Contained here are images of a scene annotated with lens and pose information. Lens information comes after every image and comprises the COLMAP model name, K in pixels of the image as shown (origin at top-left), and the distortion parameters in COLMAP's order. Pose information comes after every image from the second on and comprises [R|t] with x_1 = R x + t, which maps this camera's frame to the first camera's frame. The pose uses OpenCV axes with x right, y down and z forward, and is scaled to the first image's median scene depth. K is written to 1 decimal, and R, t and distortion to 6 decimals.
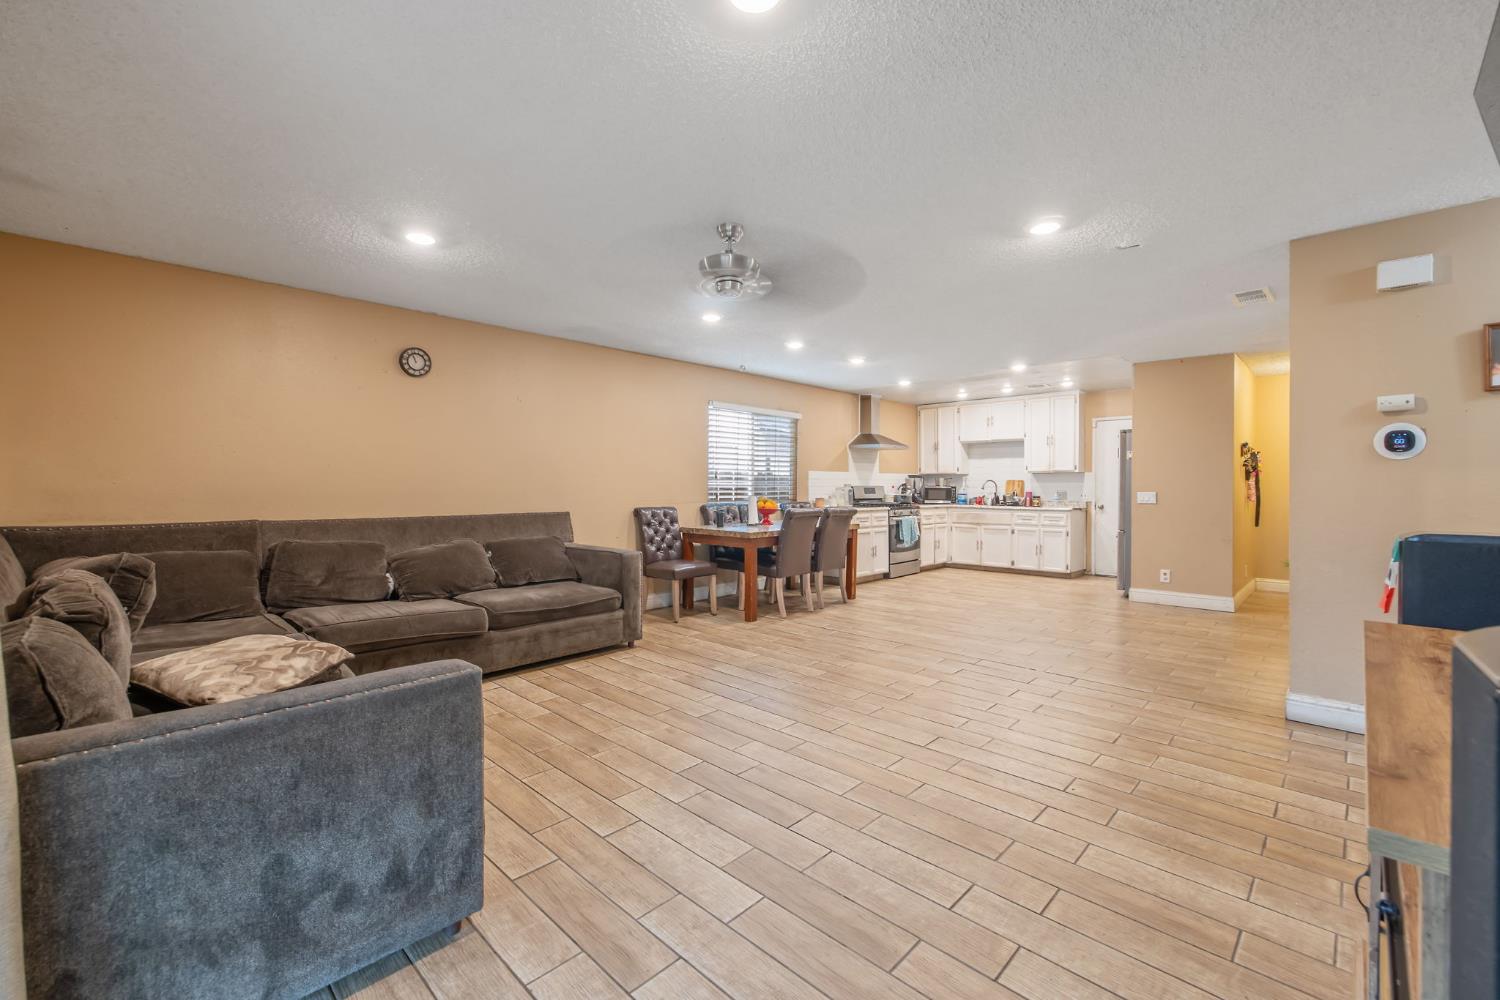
lens RADIAL K [[628.5, 0, 747.5], [0, 628.5, 491.4], [0, 0, 1]] dist [0.001978, -0.000578]
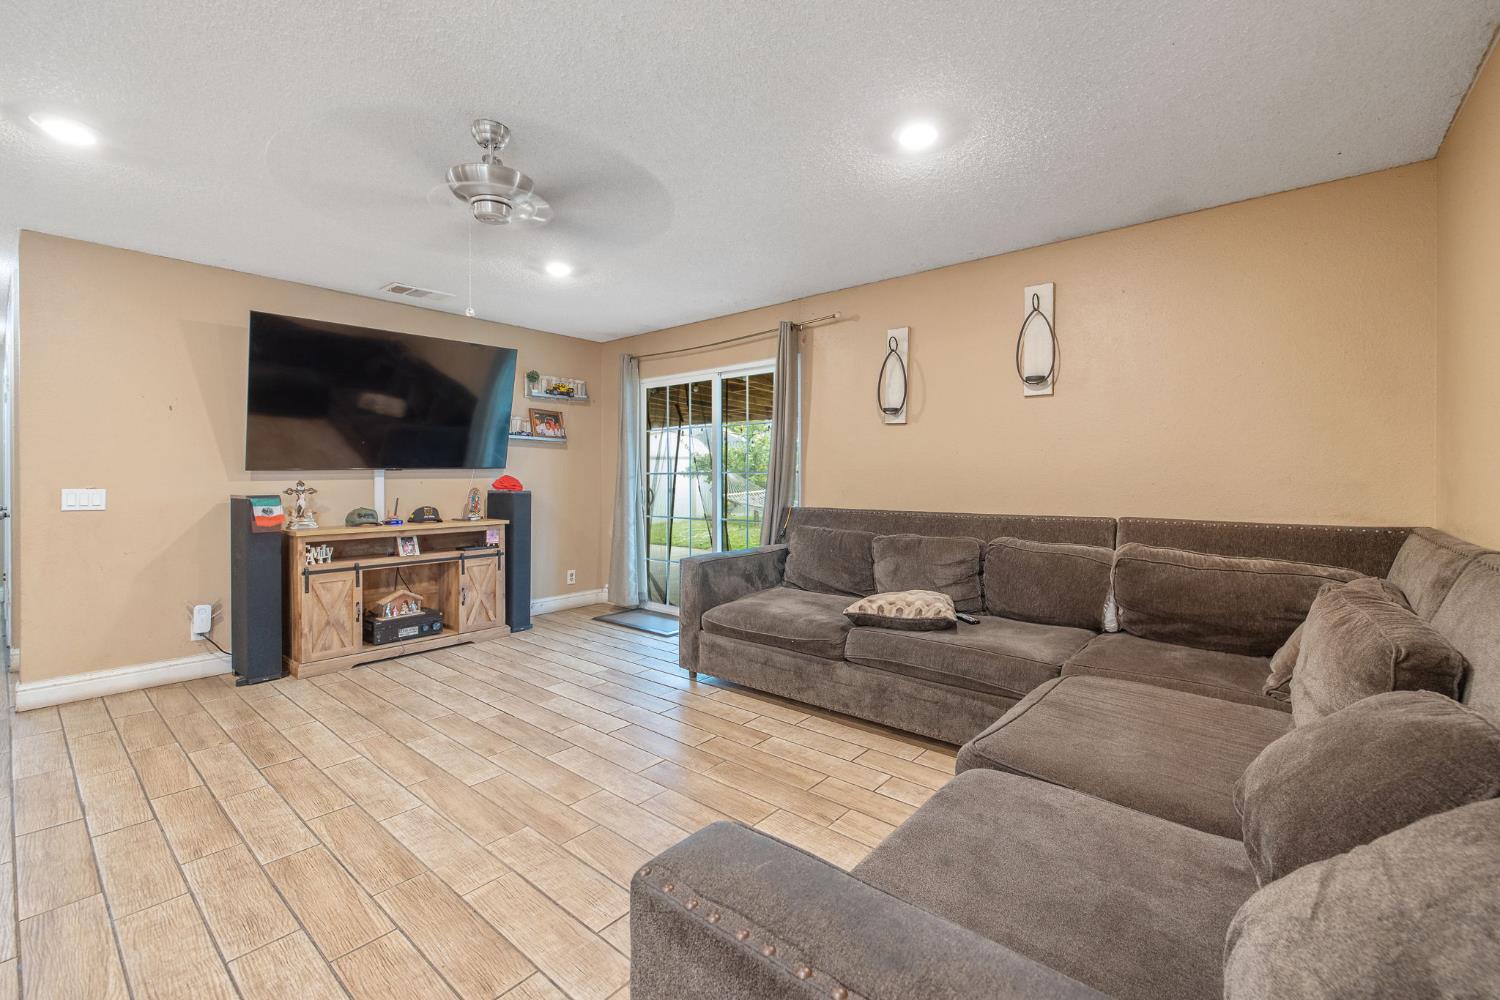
lens RADIAL K [[628.5, 0, 760.7], [0, 628.5, 481.4], [0, 0, 1]] dist [0.001978, -0.000578]
pose [[-0.996532, -0.000650, -0.083206, -0.127498], [-0.001921, 0.999883, 0.015201, -0.005954], [0.083186, 0.015308, -0.996416, 0.788287]]
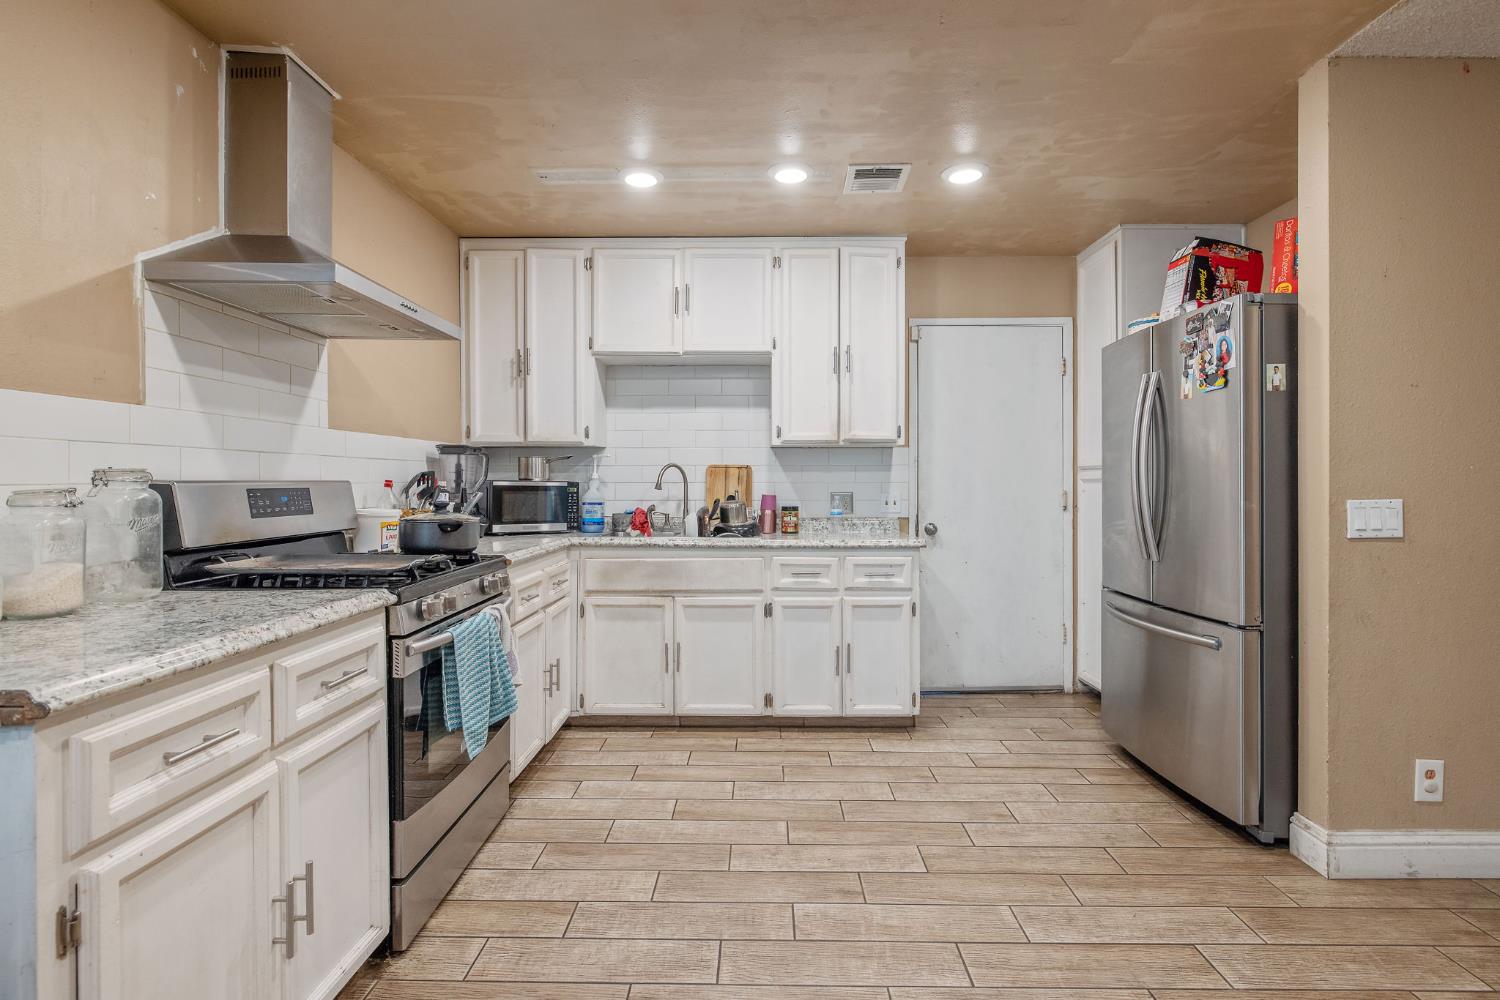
lens RADIAL K [[699.3, 0, 752.0], [0, 699.3, 483.7], [0, 0, 1]] dist [-0.005813, 0.000143]
pose [[0.729273, -0.003944, 0.684211, 0.184713], [0.007340, 0.999971, -0.002059, -0.007131], [-0.684183, 0.006524, 0.729281, 0.886170]]
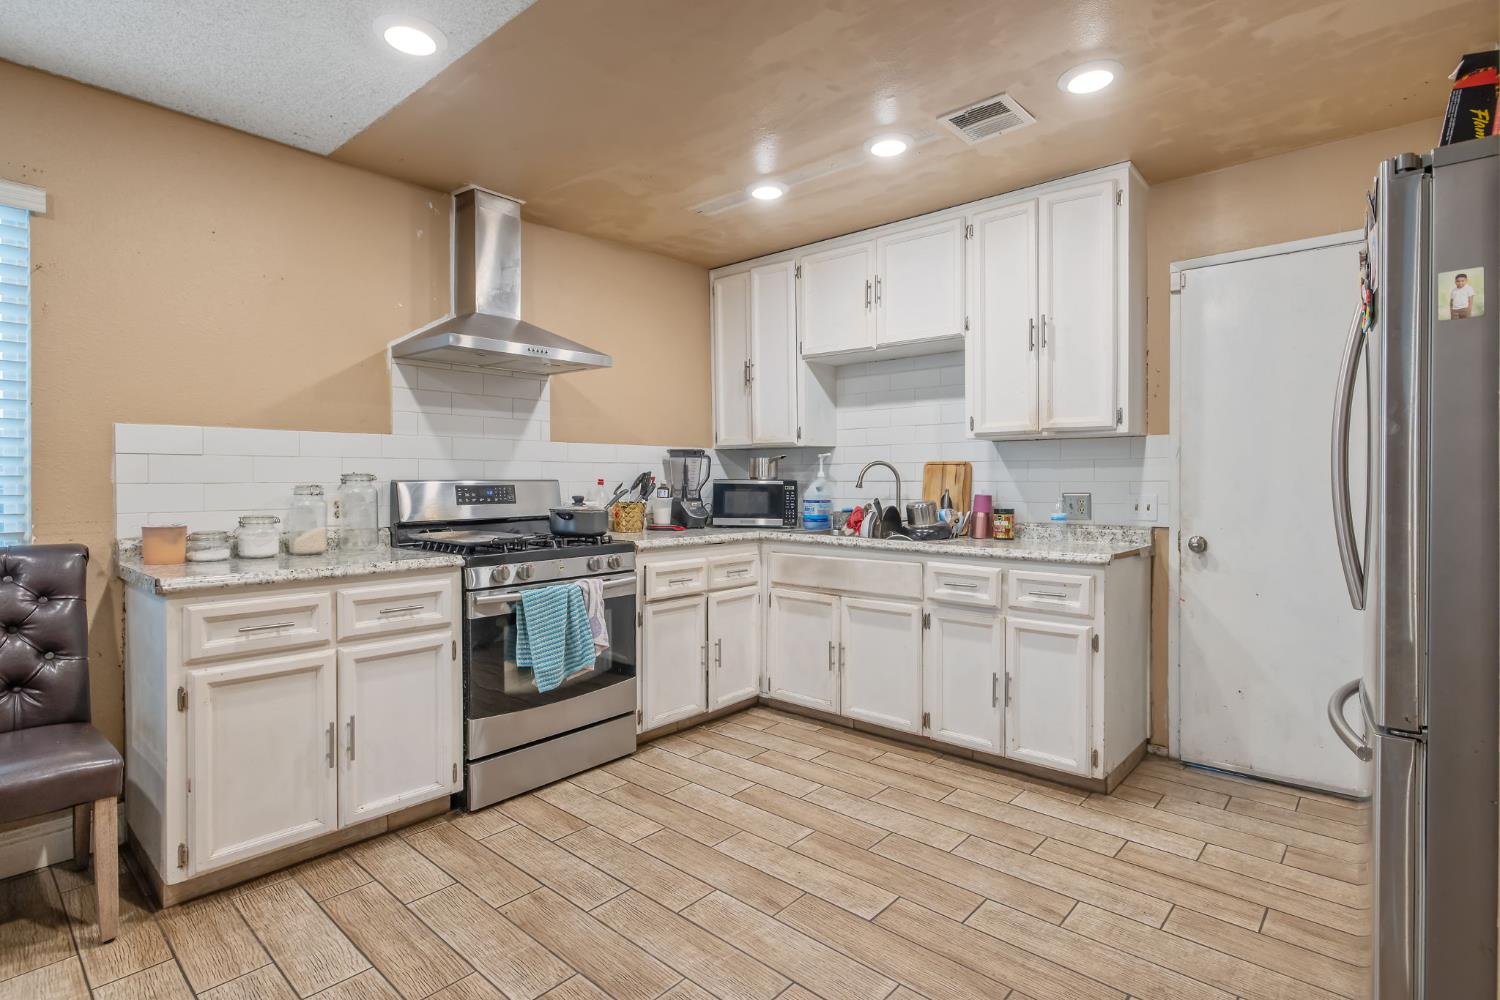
lens RADIAL K [[740.2, 0, 753.5], [0, 740.2, 485.6], [0, 0, 1]] dist [-0.003445, 0.000624]
pose [[0.999035, -0.003677, 0.043771, 0.391034], [0.003682, 0.999993, -0.000028, -0.006415], [-0.043771, 0.000189, 0.999042, 0.772733]]
